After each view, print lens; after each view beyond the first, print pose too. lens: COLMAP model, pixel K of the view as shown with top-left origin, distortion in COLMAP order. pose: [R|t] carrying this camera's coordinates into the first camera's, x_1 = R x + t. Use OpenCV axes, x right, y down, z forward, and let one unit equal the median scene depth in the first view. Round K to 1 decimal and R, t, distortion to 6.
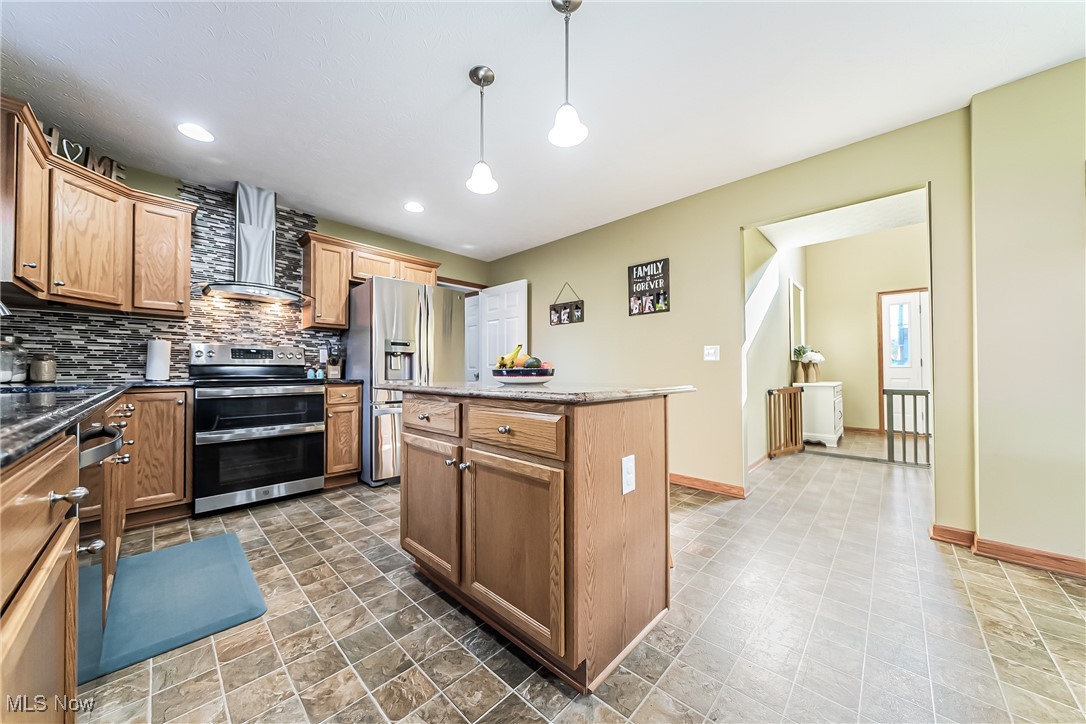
lens RADIAL K [[370.8, 0, 541.0], [0, 370.8, 363.1], [0, 0, 1]] dist [-0.001727, -0.000121]
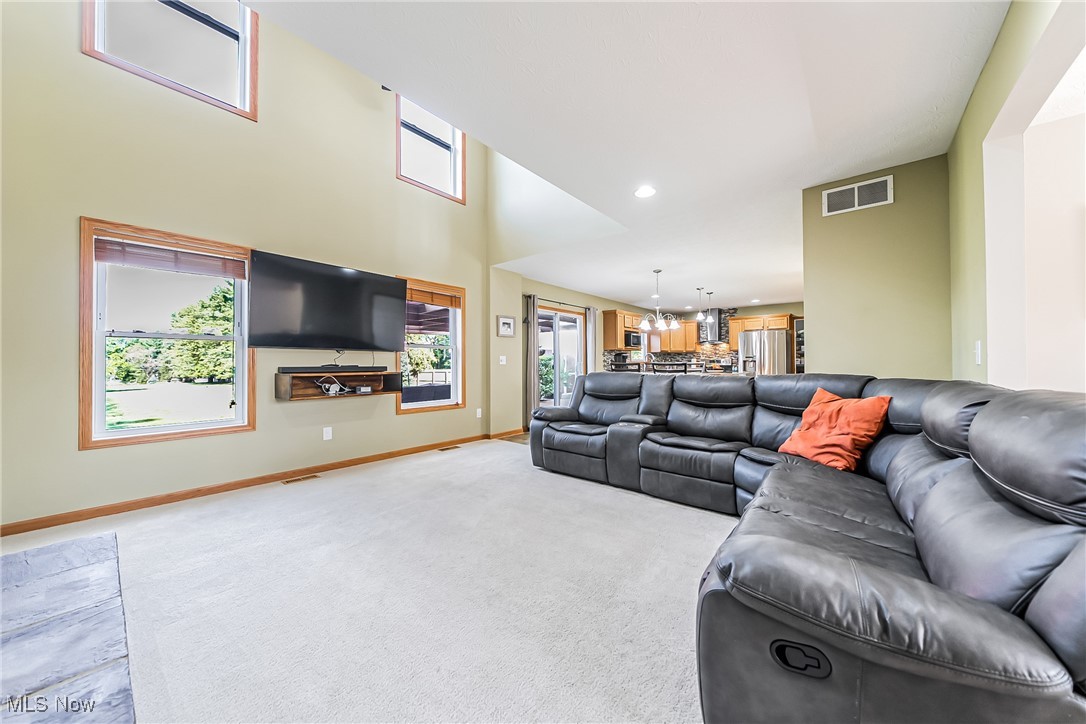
lens RADIAL K [[370.8, 0, 541.0], [0, 370.8, 363.1], [0, 0, 1]] dist [-0.001727, -0.000121]
pose [[0.055206, -0.003248, -0.998470, 2.716838], [0.025107, 0.999683, -0.001864, -0.056103], [0.998159, -0.024965, 0.055270, -0.747050]]
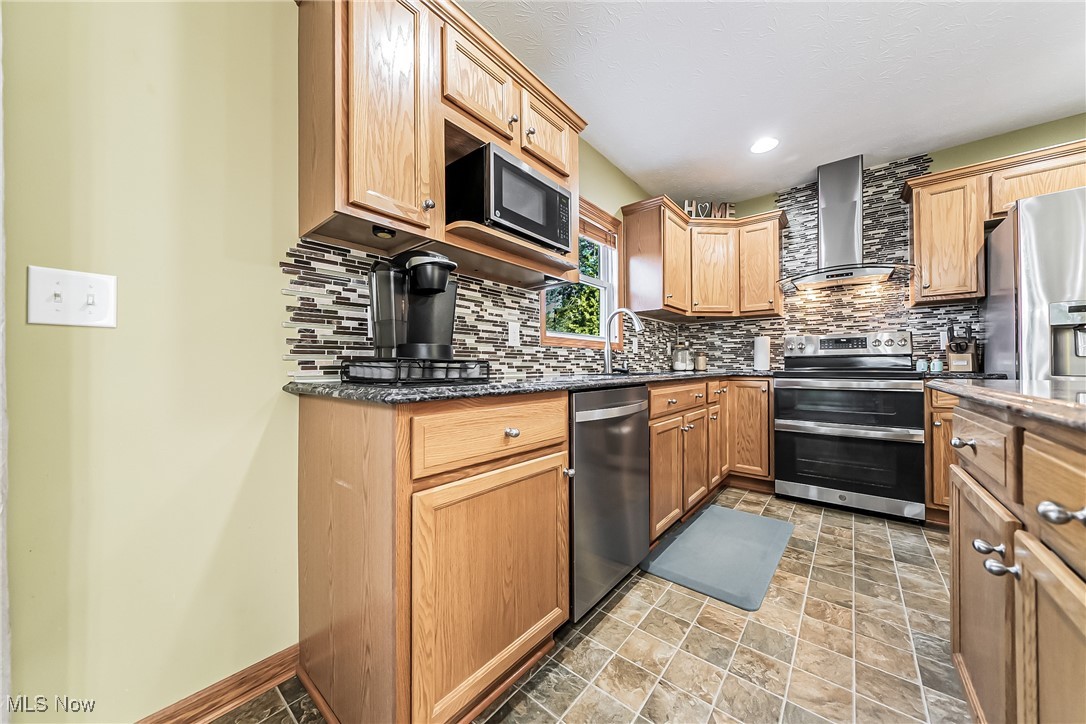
lens RADIAL K [[370.8, 0, 541.0], [0, 370.8, 363.1], [0, 0, 1]] dist [-0.001727, -0.000121]
pose [[0.067120, -0.007072, -0.997720, 0.108723], [0.026662, 0.999630, -0.005292, 0.010654], [0.997389, -0.026246, 0.067284, 0.232770]]
